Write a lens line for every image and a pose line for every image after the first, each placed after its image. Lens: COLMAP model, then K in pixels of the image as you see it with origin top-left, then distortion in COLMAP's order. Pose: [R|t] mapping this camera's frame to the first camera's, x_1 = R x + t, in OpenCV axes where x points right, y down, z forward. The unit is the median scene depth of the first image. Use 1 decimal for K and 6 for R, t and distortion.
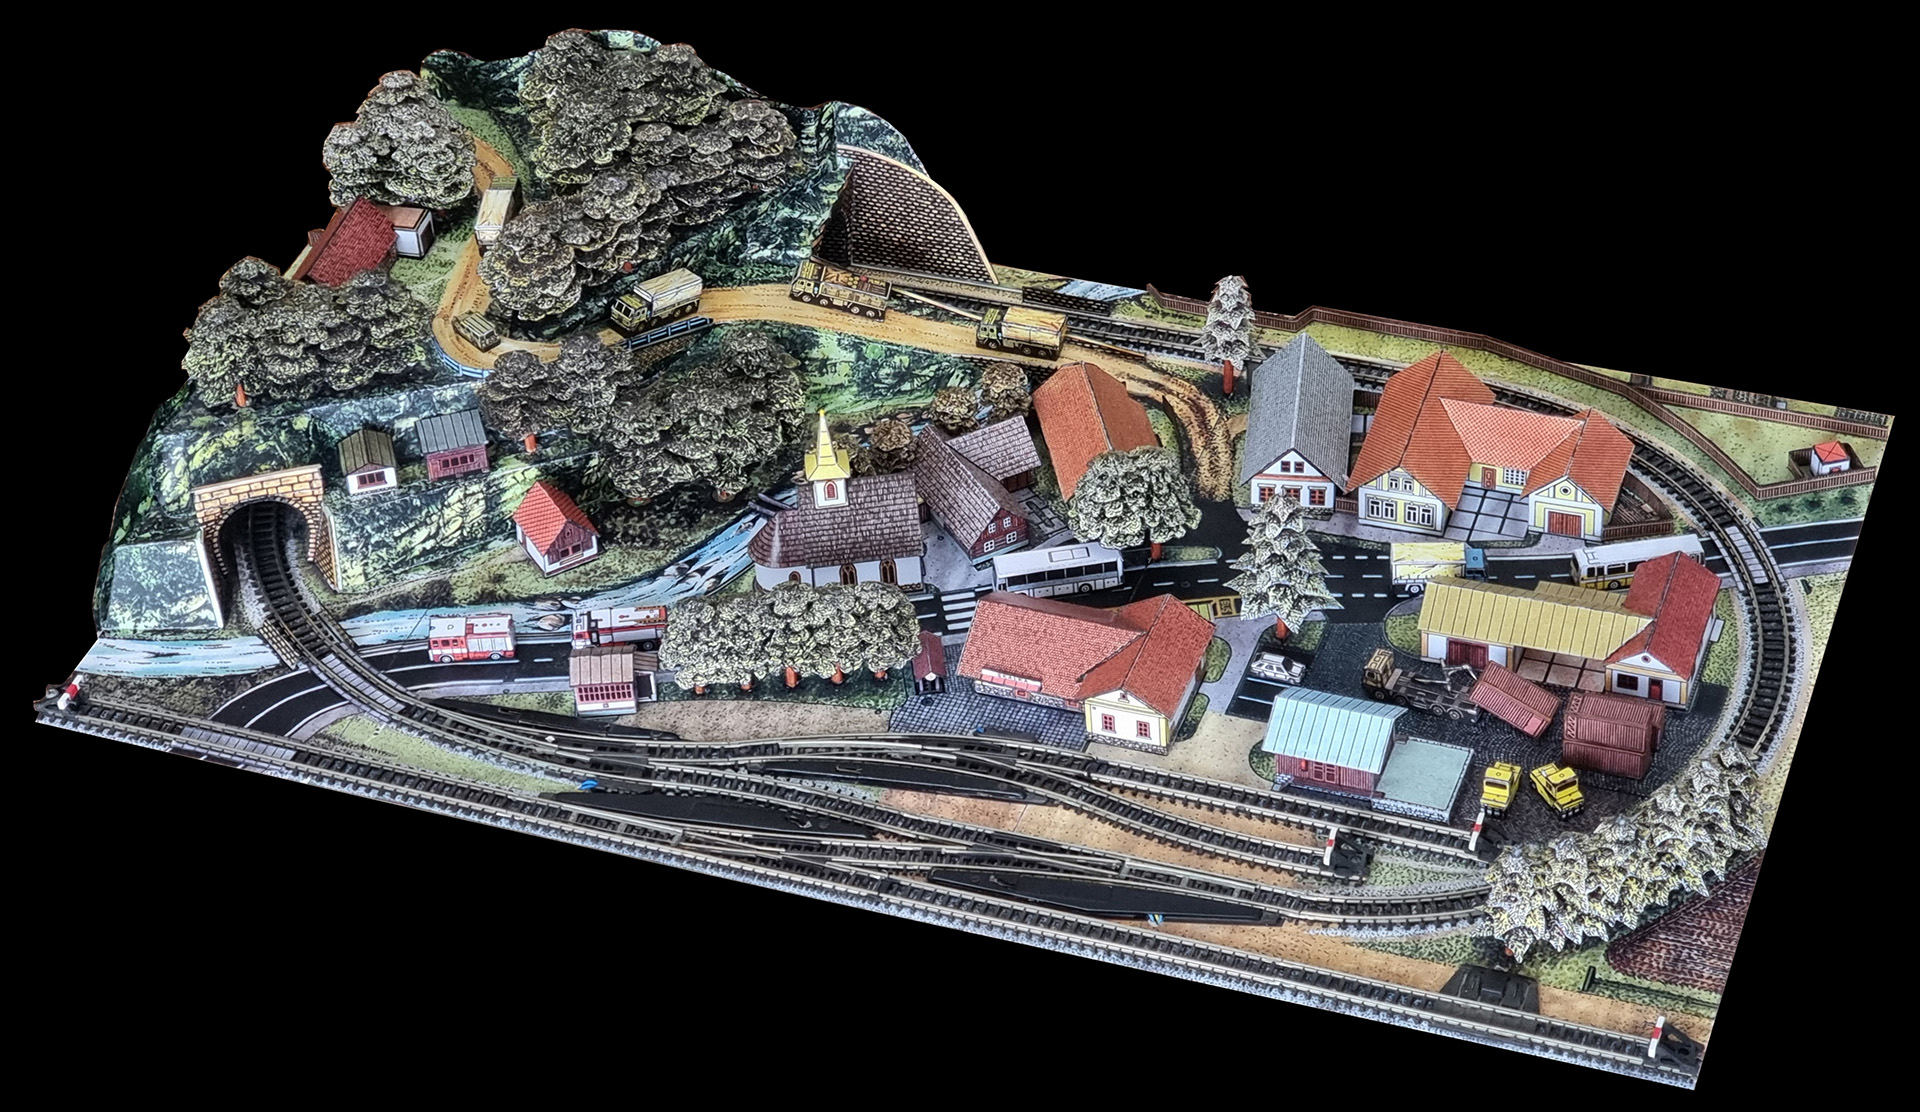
lens RADIAL K [[4414.3, 0, 960.0], [0, 4414.3, 556.0], [0, 0, 1]] dist [-0.650500, 15.401237]
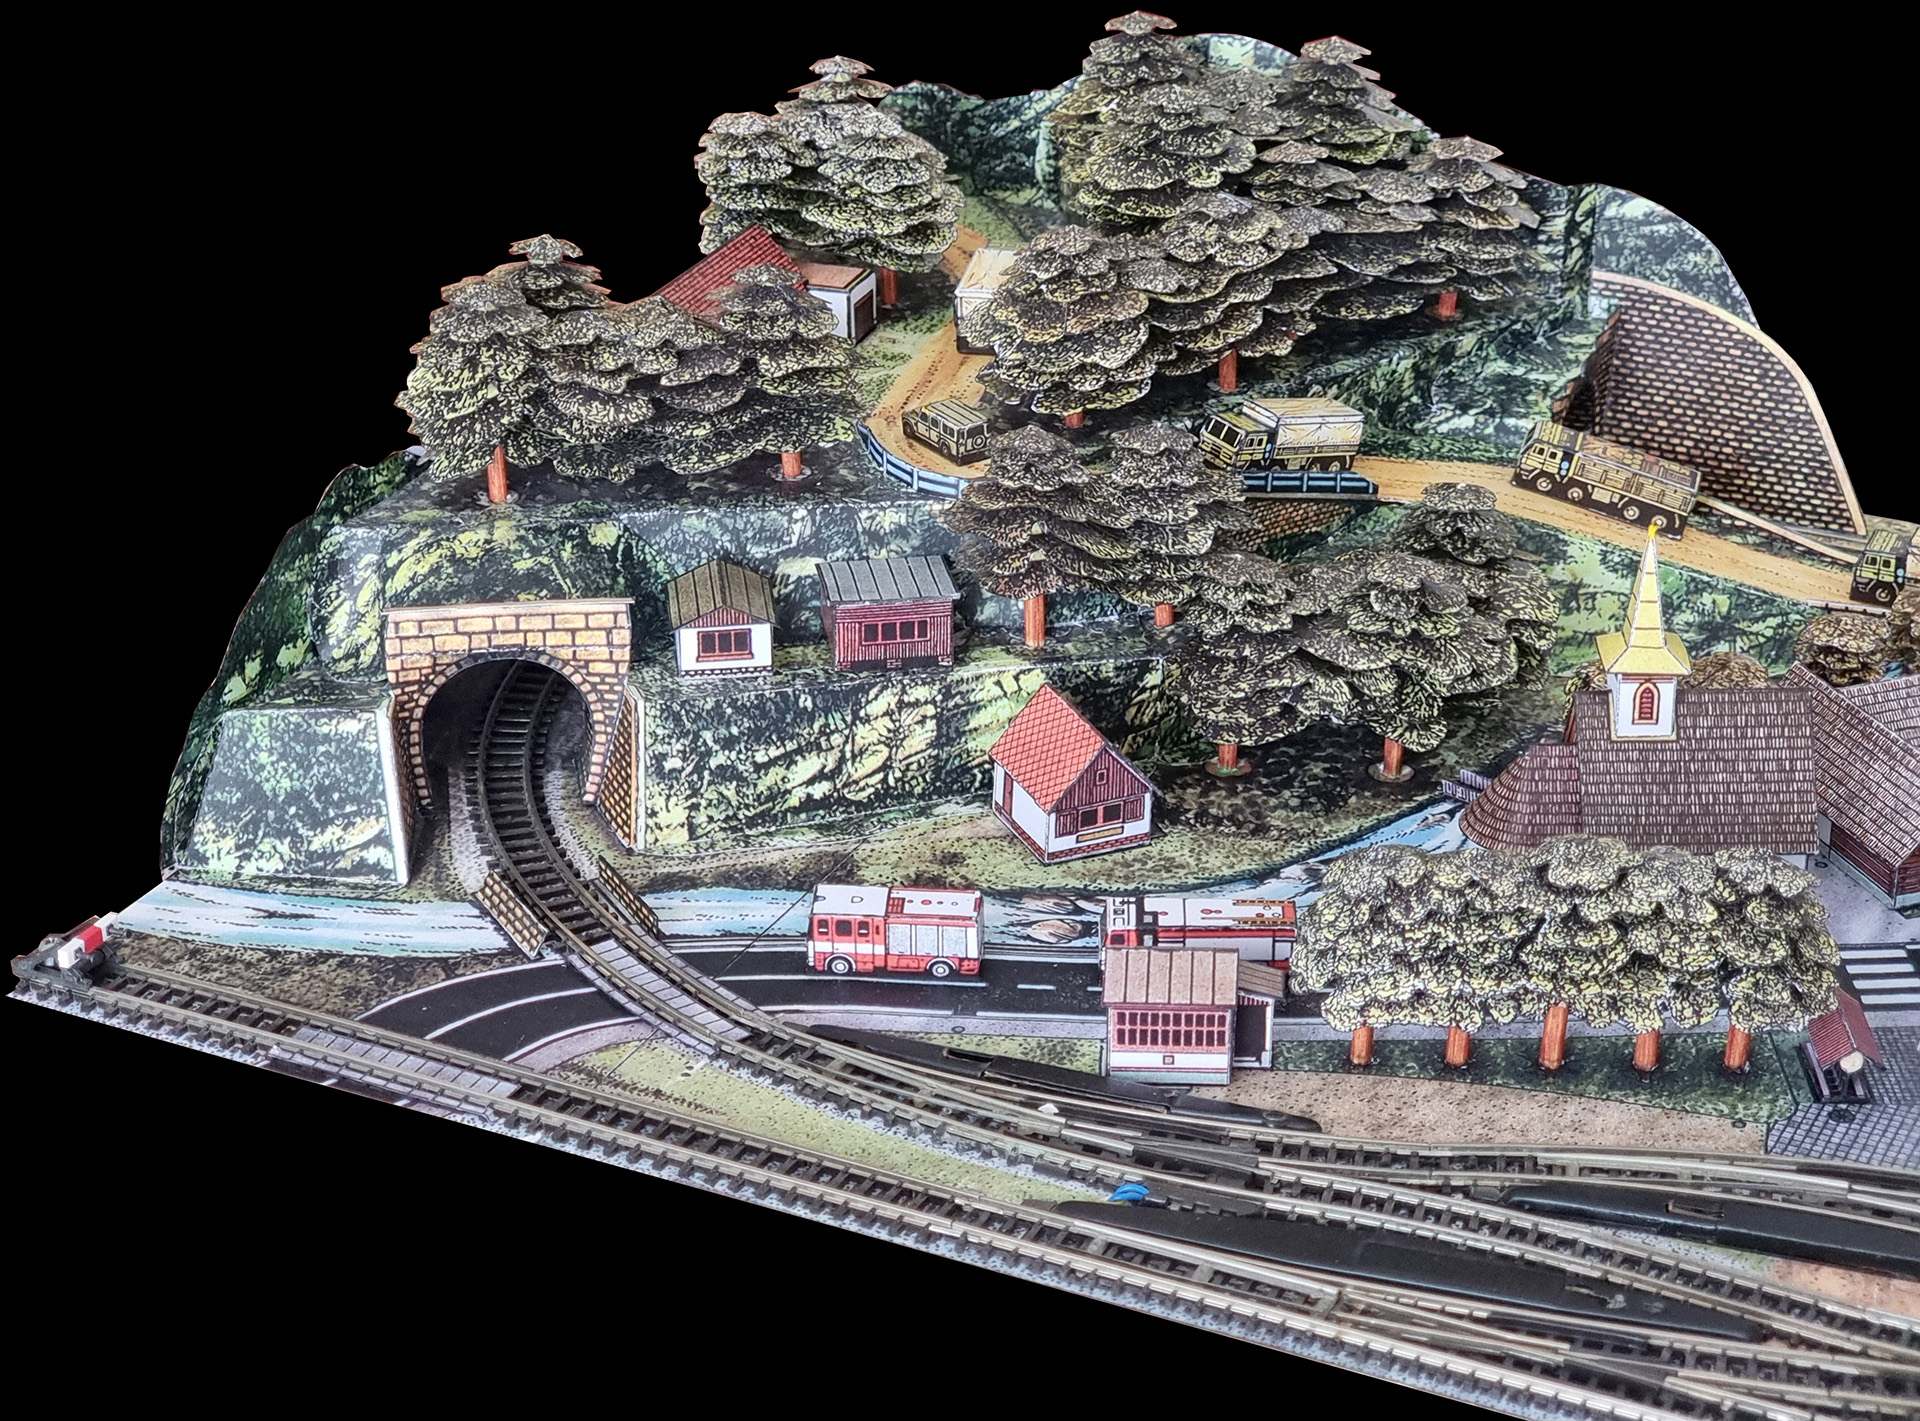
lens RADIAL K [[4257.9, 0, 1011.2], [0, 4257.9, 702.3], [0, 0, 1]] dist [-0.604947, 11.116236]
pose [[0.994329, 0.091328, -0.054480, -0.074190], [-0.101587, 0.967241, -0.232647, 0.103090], [0.031448, 0.236862, 0.971034, 0.526488]]
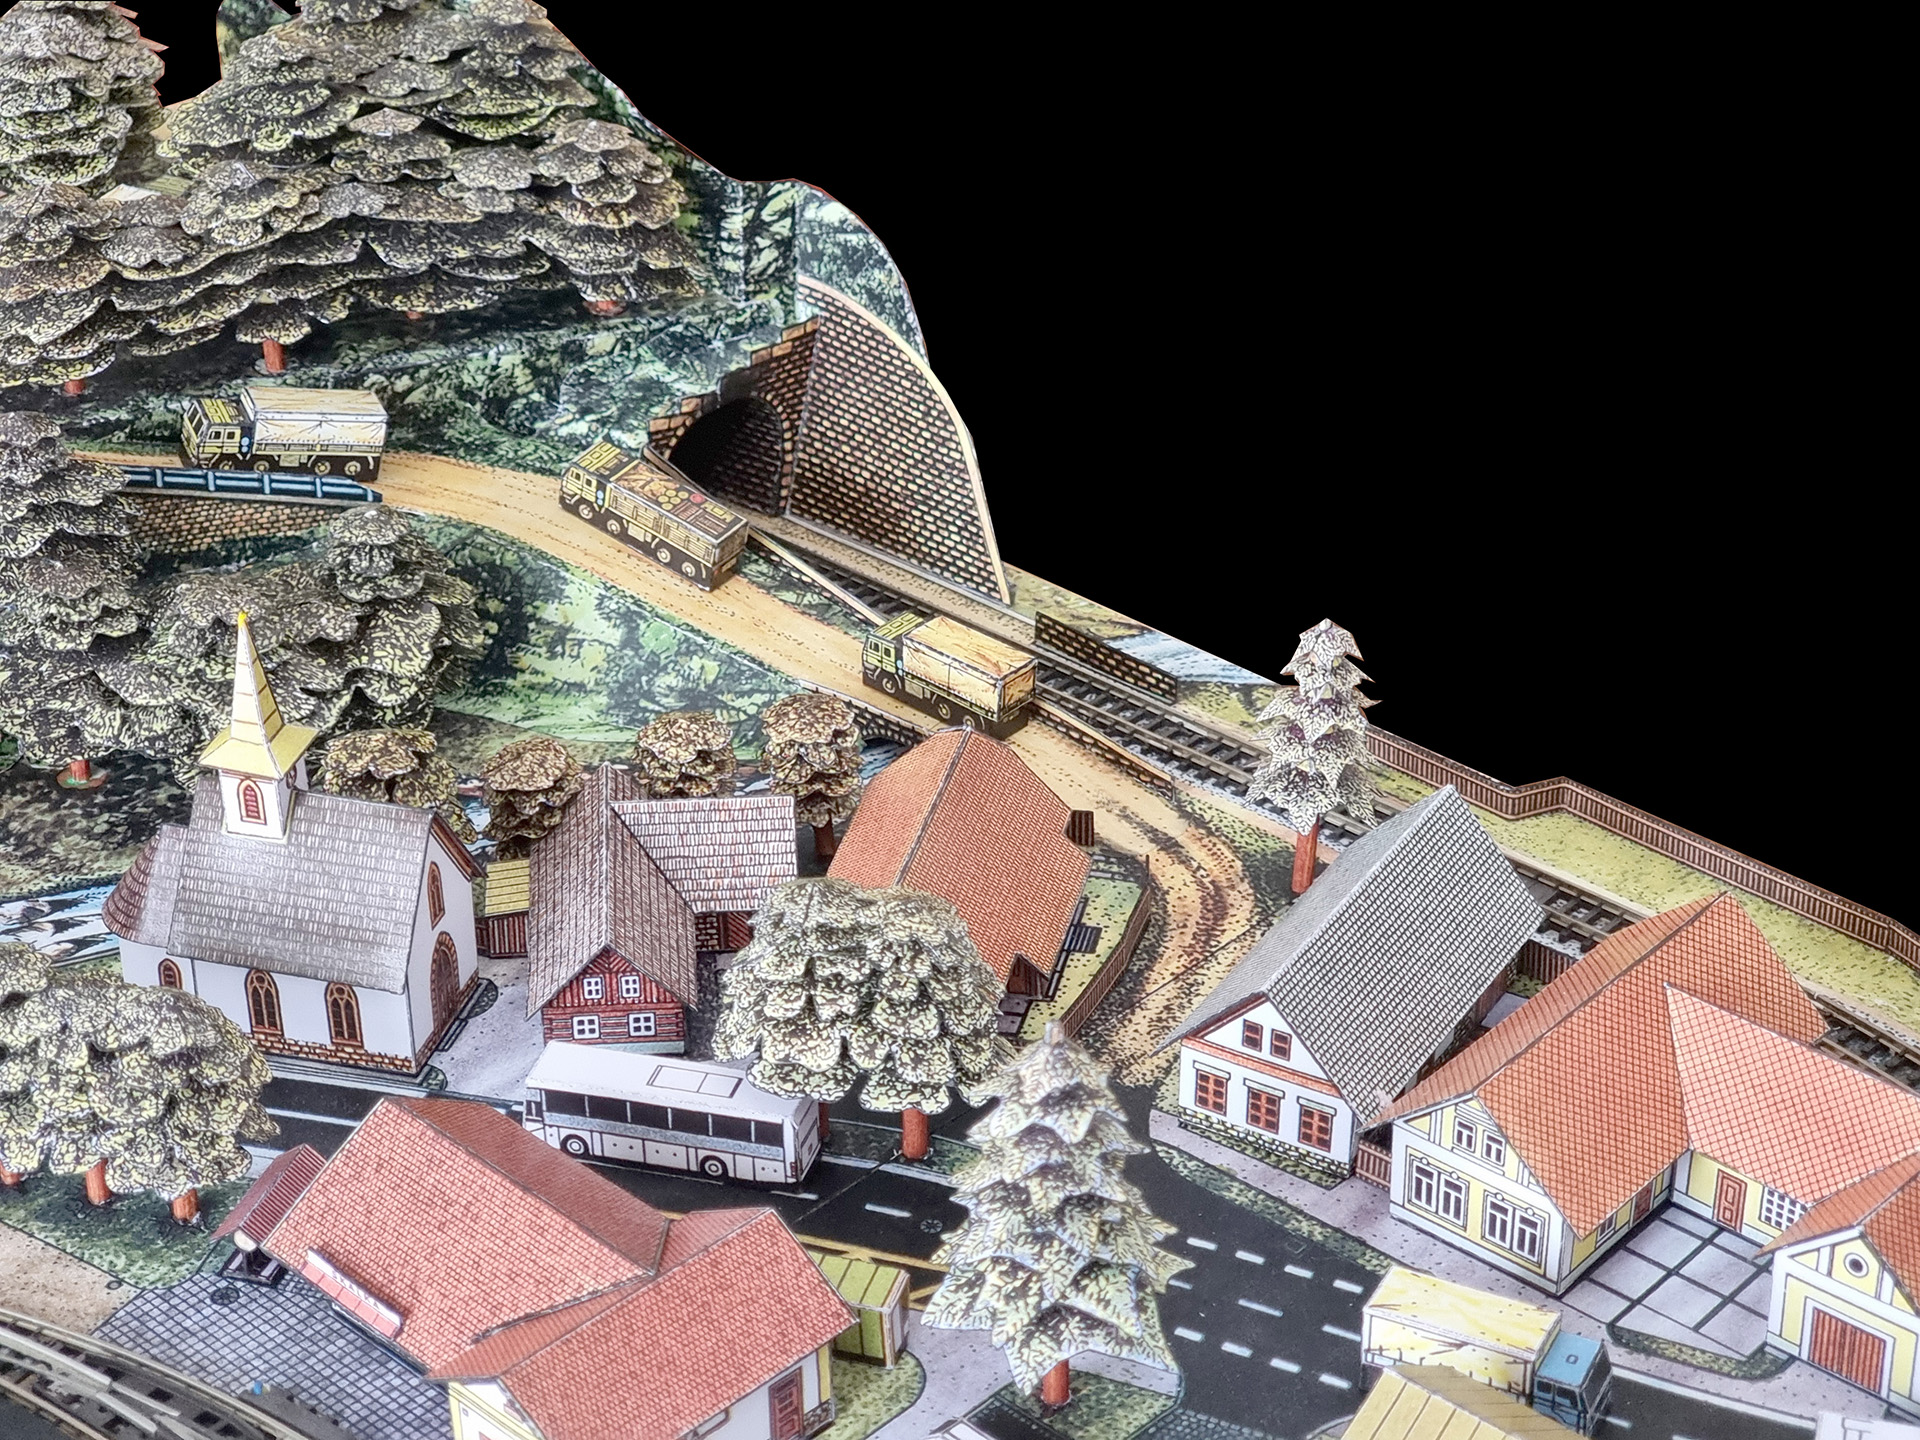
lens RADIAL K [[4019.0, 0, 961.8], [0, 4019.0, 721.3], [0, 0, 1]] dist [-0.006731, 0.374048]
pose [[0.914635, 0.238897, -0.326147, 0.171144], [-0.283243, 0.954301, -0.095308, -0.004147], [0.288474, 0.179550, 0.940502, 0.621958]]
